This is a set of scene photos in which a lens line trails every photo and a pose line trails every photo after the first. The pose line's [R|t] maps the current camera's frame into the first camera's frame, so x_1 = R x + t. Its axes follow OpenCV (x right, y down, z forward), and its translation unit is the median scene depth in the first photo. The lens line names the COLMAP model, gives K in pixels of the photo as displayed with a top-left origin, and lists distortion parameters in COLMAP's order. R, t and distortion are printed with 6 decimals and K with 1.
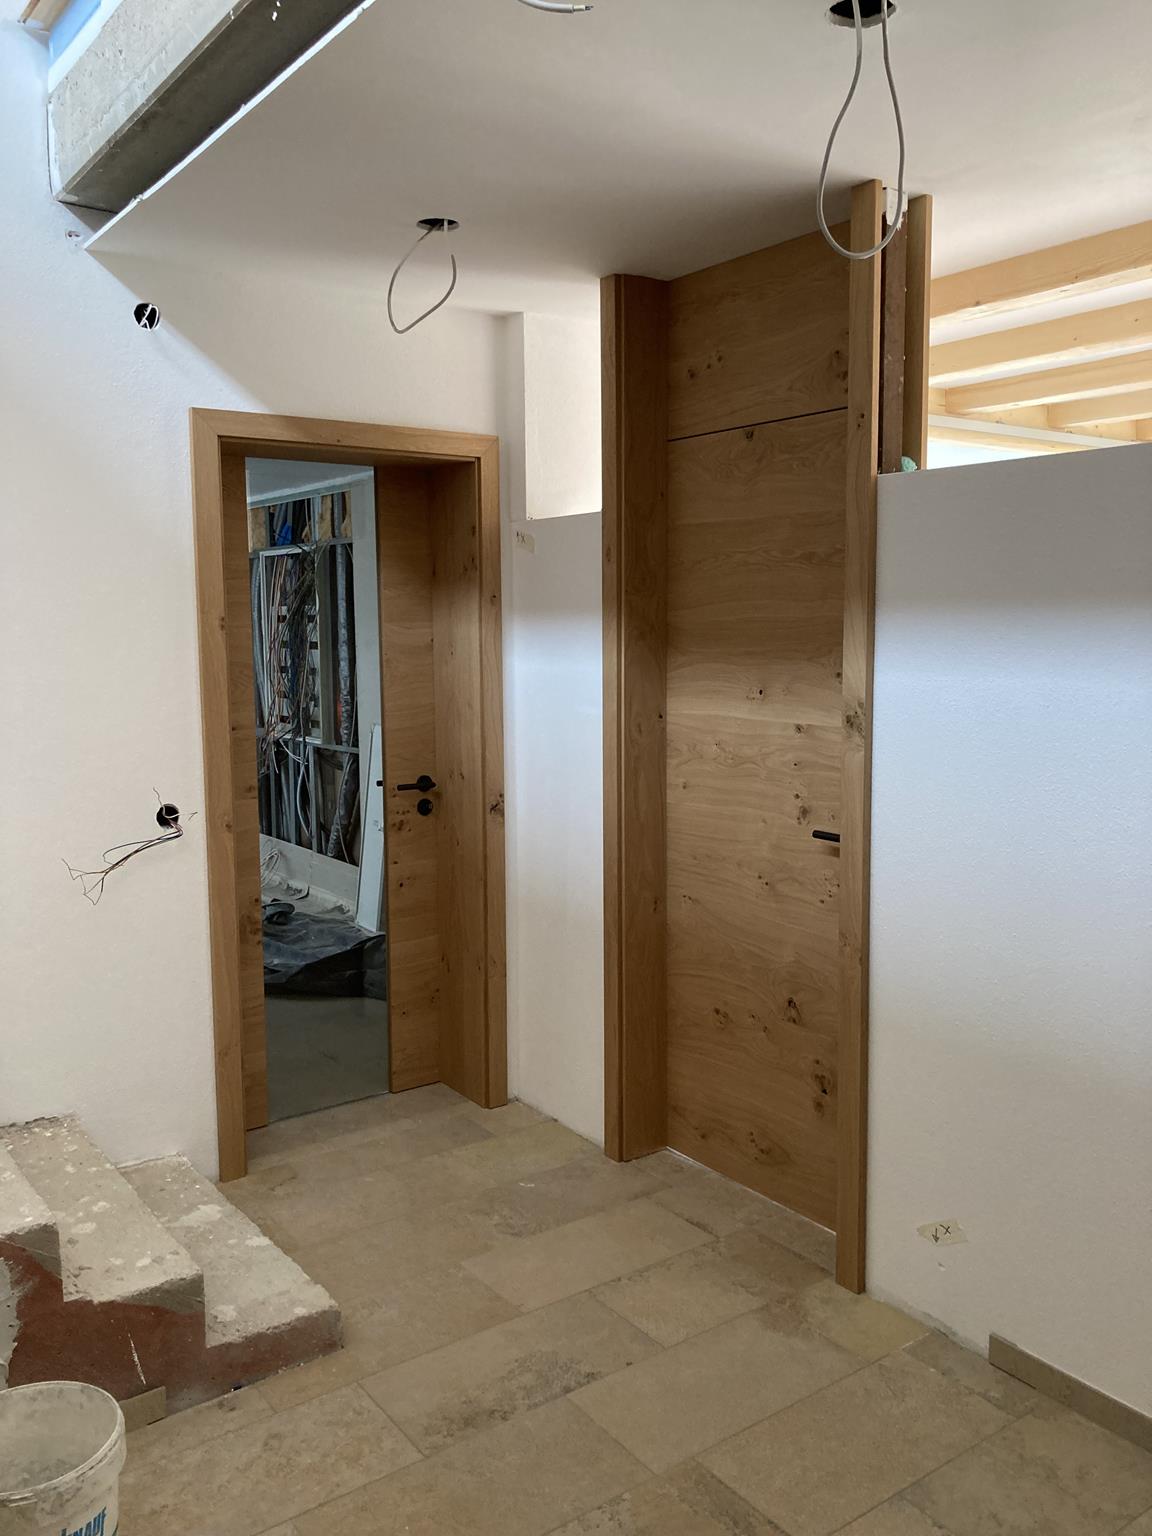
lens RADIAL K [[1245.0, 0, 576.0], [0, 1245.0, 768.0], [0, 0, 1]] dist [0.024101, -0.006326]
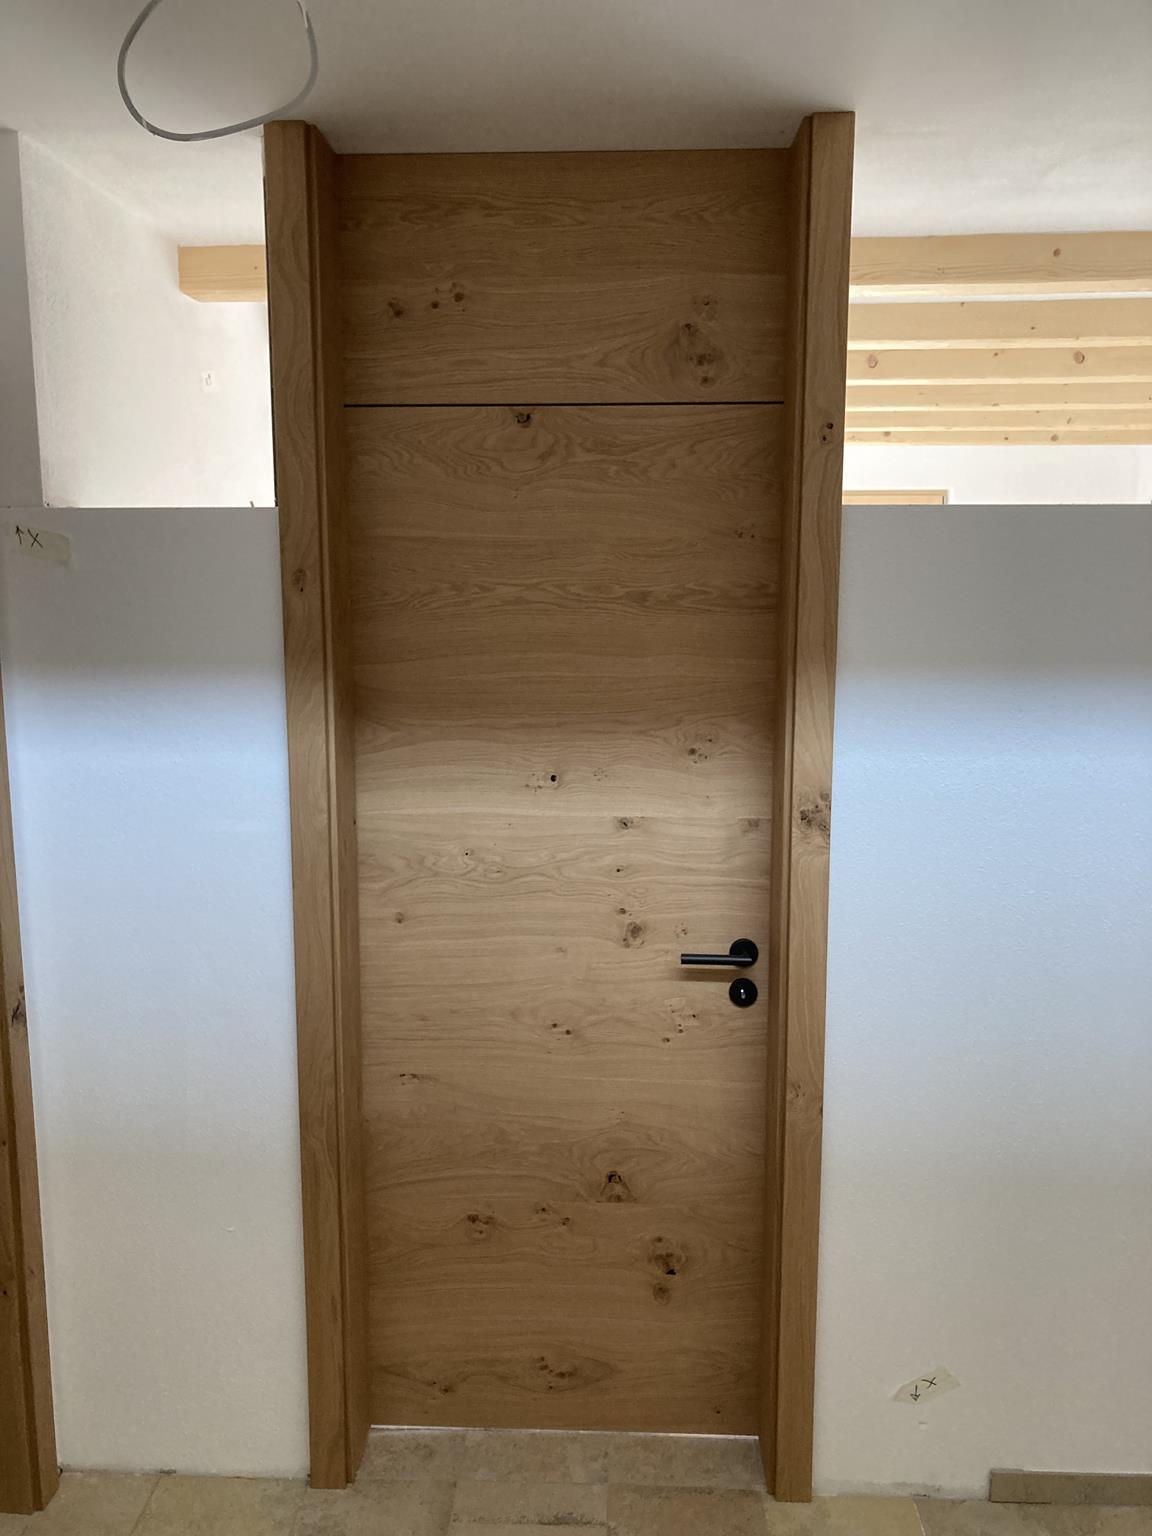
lens RADIAL K [[1255.3, 0, 575.2], [0, 1255.3, 789.6], [0, 0, 1]] dist [0.023656, -0.007821]
pose [[0.627750, -0.120400, 0.769048, -0.401526], [0.087417, 0.992620, 0.084046, -0.112960], [-0.773491, 0.014468, 0.633642, 0.516041]]
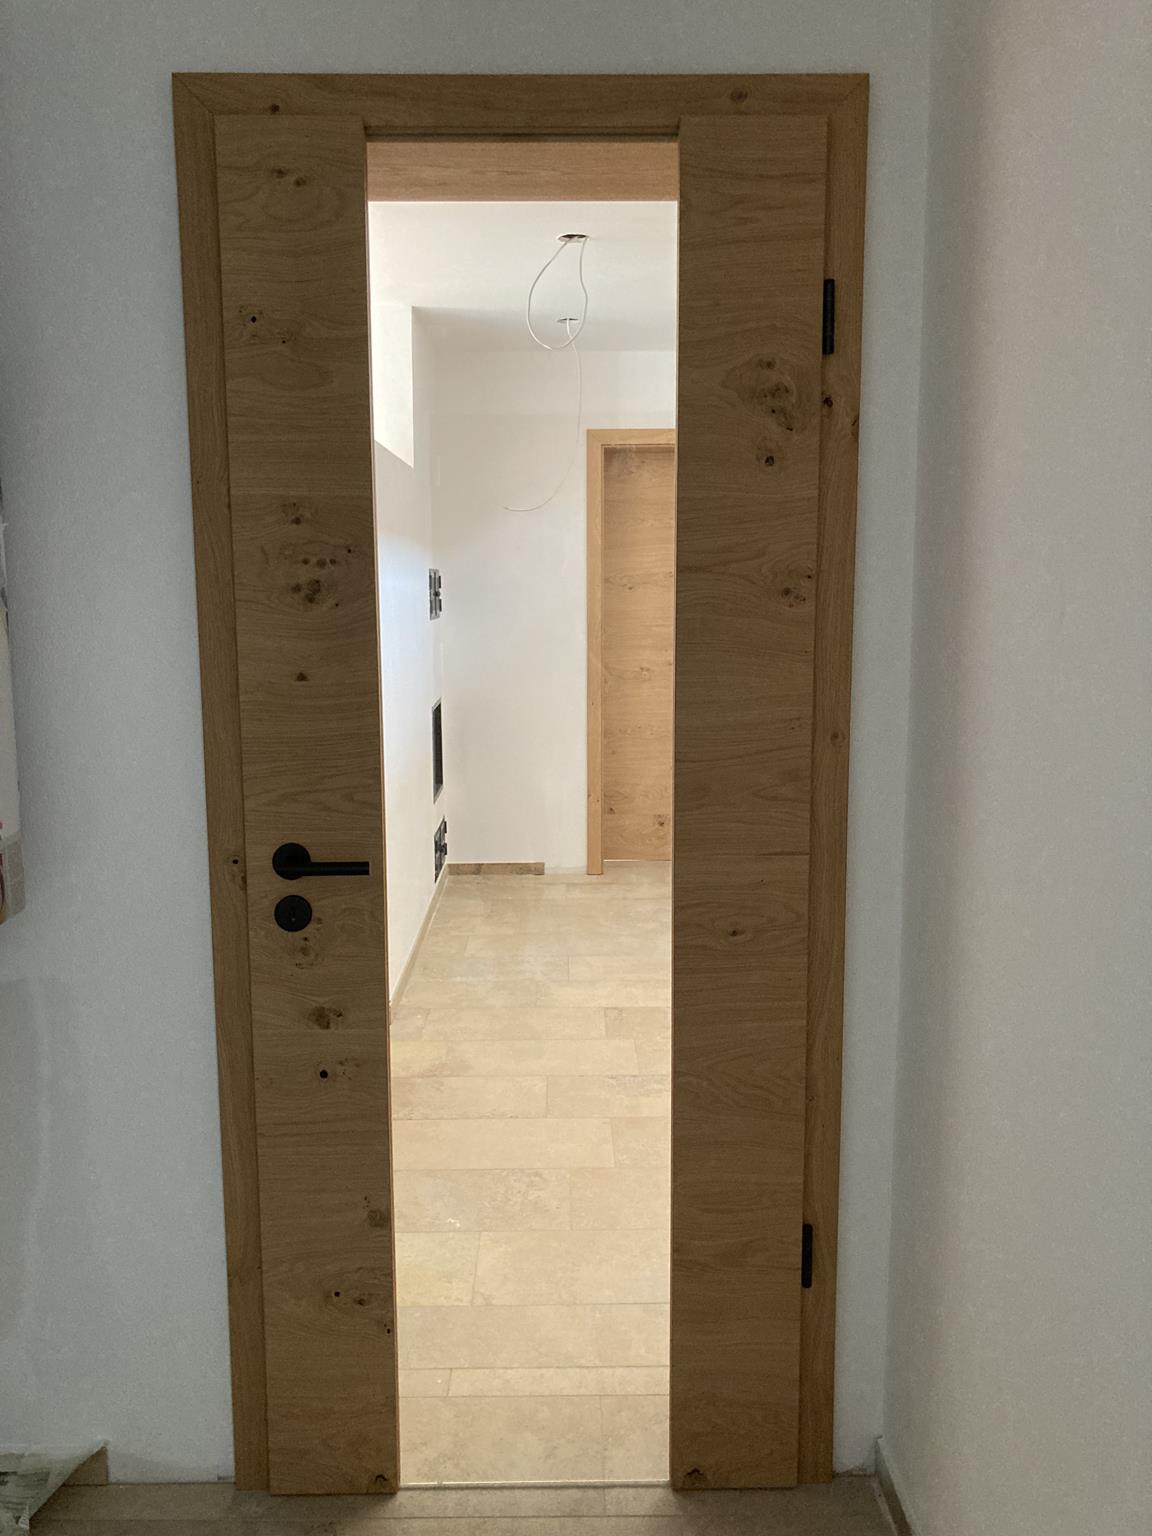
lens RADIAL K [[1245.0, 0, 576.0], [0, 1245.0, 768.0], [0, 0, 1]] dist [0.024101, -0.006326]
pose [[-0.810204, -0.082376, 0.580331, -0.582386], [0.077218, 0.966446, 0.244989, -0.155821], [-0.581040, 0.243303, -0.776657, 1.594220]]
